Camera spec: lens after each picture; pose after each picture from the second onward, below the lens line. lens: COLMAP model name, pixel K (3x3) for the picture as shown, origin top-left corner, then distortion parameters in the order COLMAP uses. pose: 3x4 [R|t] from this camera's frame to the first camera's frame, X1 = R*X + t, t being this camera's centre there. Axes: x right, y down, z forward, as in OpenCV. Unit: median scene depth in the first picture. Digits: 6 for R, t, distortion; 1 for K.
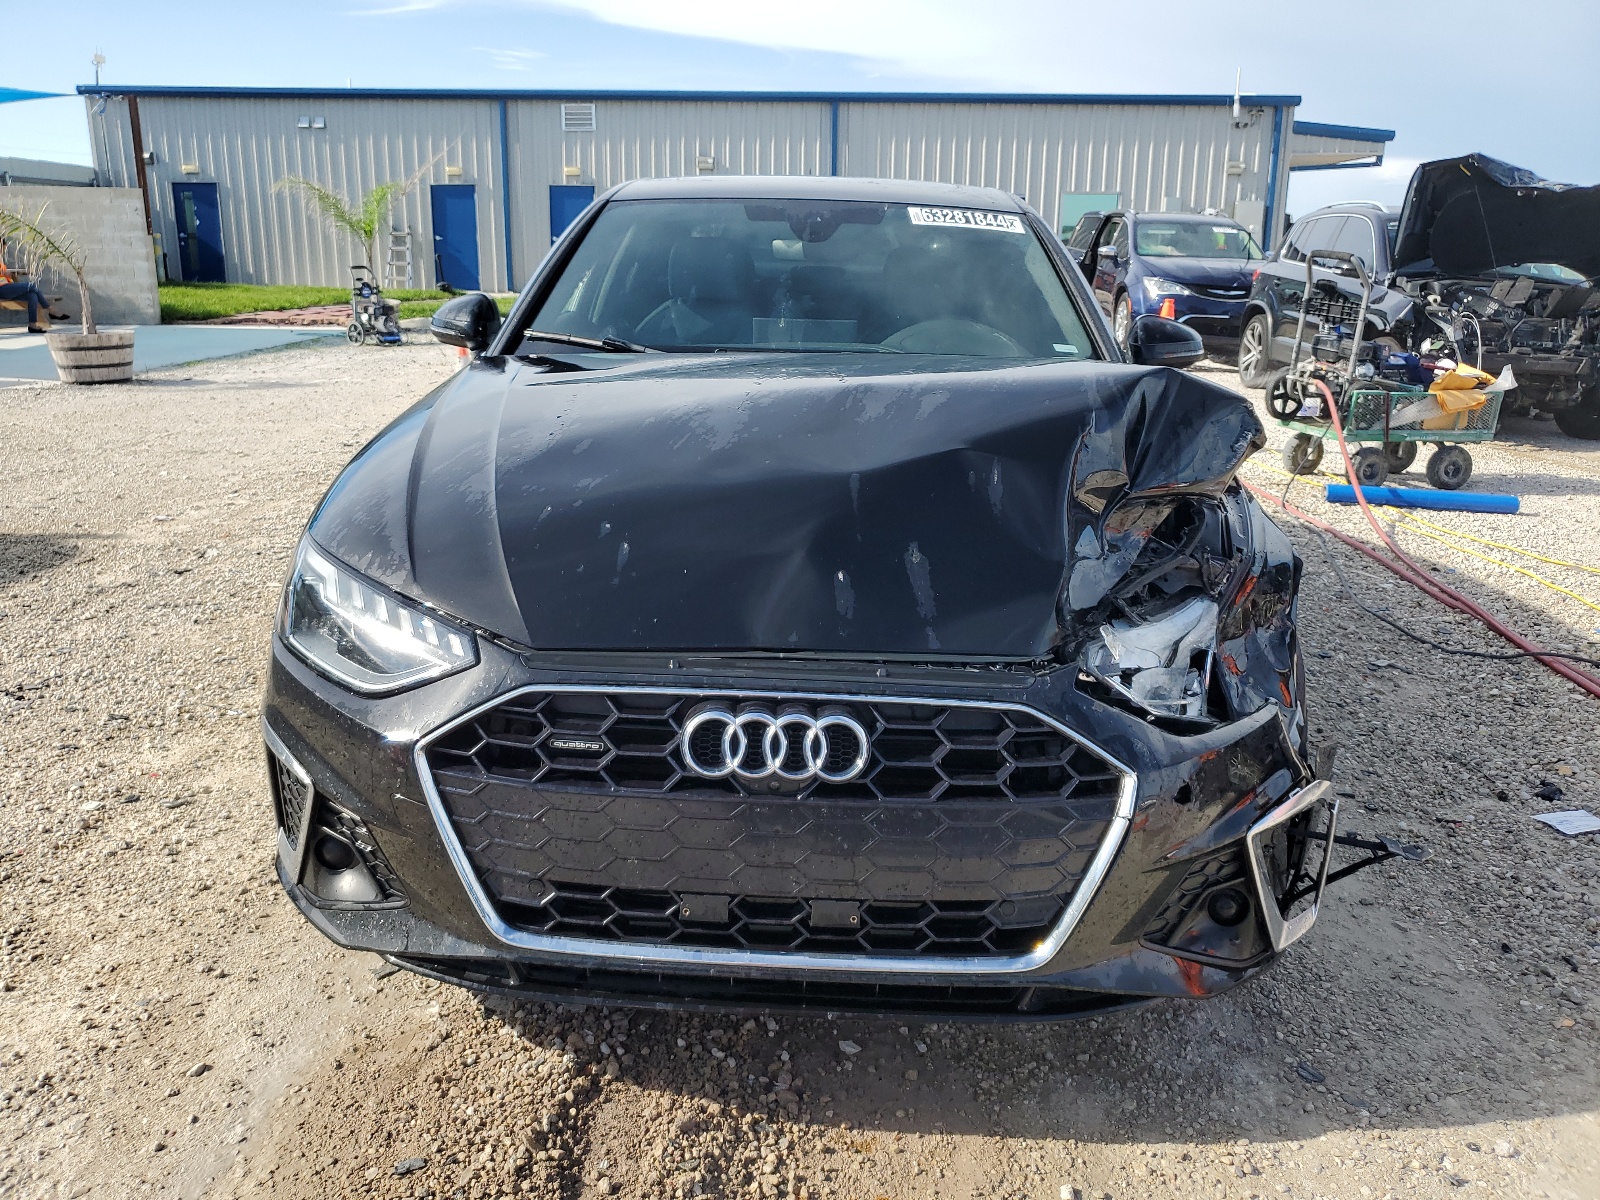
lens RADIAL K [[1221.3, 0, 800.0], [0, 1221.3, 600.0], [0, 0, 1]] dist [0.004156, 0.001681]
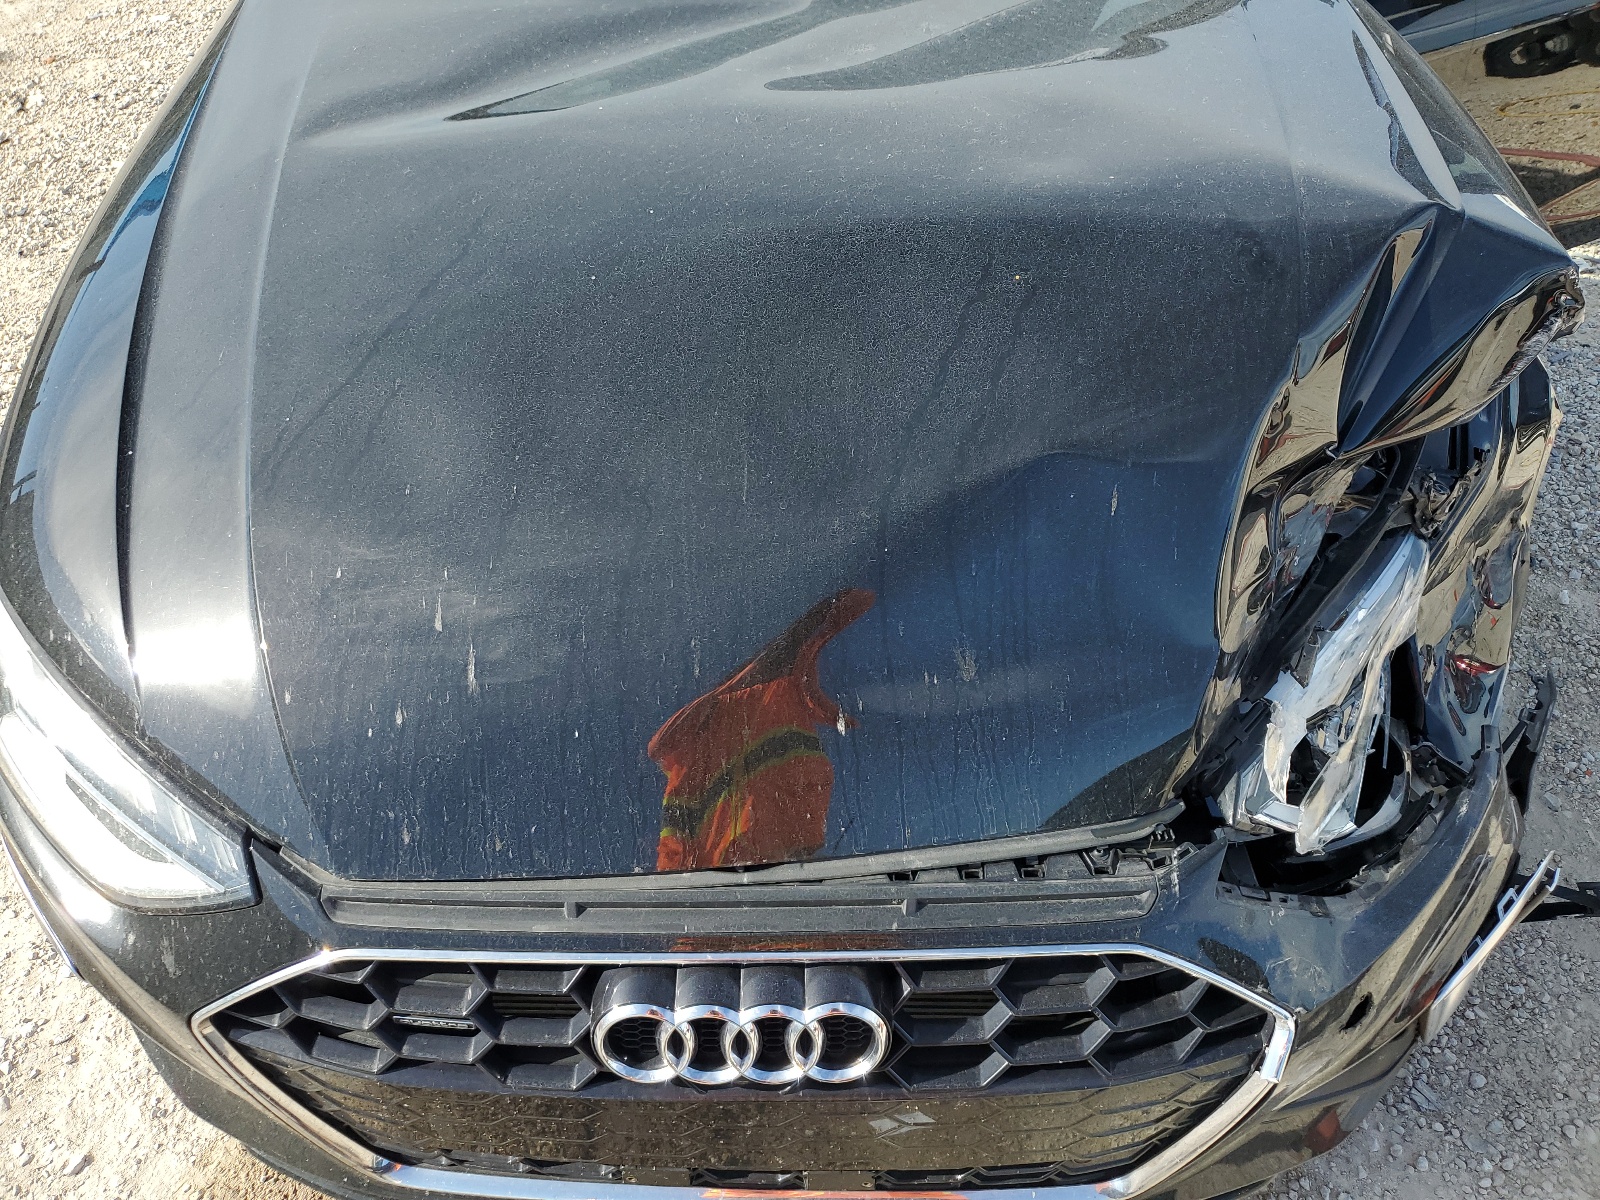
lens RADIAL K [[1262.4, 0, 800.0], [0, 1262.4, 600.0], [0, 0, 1]] dist [-0.010134, -0.007167]
pose [[0.999728, -0.014865, -0.017974, 0.025625], [0.021580, 0.881898, 0.470947, -0.383046], [0.008851, -0.471207, 0.881978, 0.515075]]
